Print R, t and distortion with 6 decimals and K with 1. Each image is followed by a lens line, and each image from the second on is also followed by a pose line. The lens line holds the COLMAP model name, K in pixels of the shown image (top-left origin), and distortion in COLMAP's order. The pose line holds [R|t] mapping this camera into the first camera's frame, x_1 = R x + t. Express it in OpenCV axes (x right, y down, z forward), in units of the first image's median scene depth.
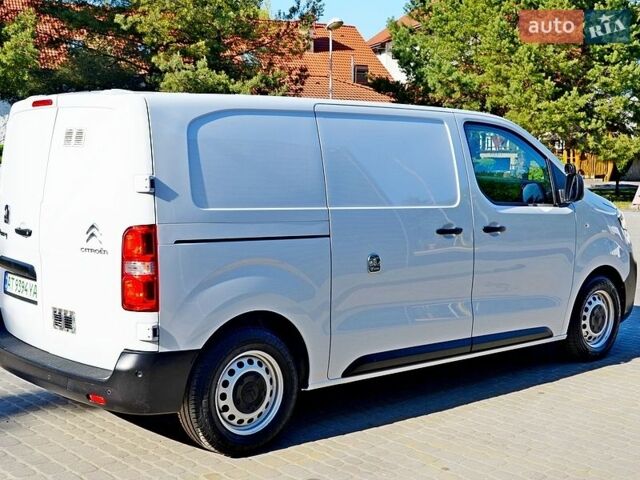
lens RADIAL K [[889.2, 0, 320.0], [0, 889.2, 240.0], [0, 0, 1]] dist [0.022153, 0.497222]
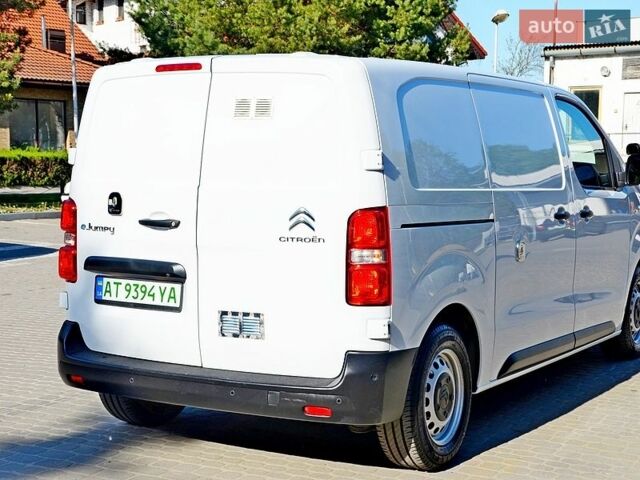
lens RADIAL K [[1134.0, 0, 320.0], [0, 1134.0, 240.0], [0, 0, 1]] dist [0.227401, 0.125613]
pose [[0.944229, -0.027445, 0.328145, -0.528412], [0.033286, 0.999371, -0.012195, 0.023492], [-0.327604, 0.022438, 0.944549, -0.034989]]
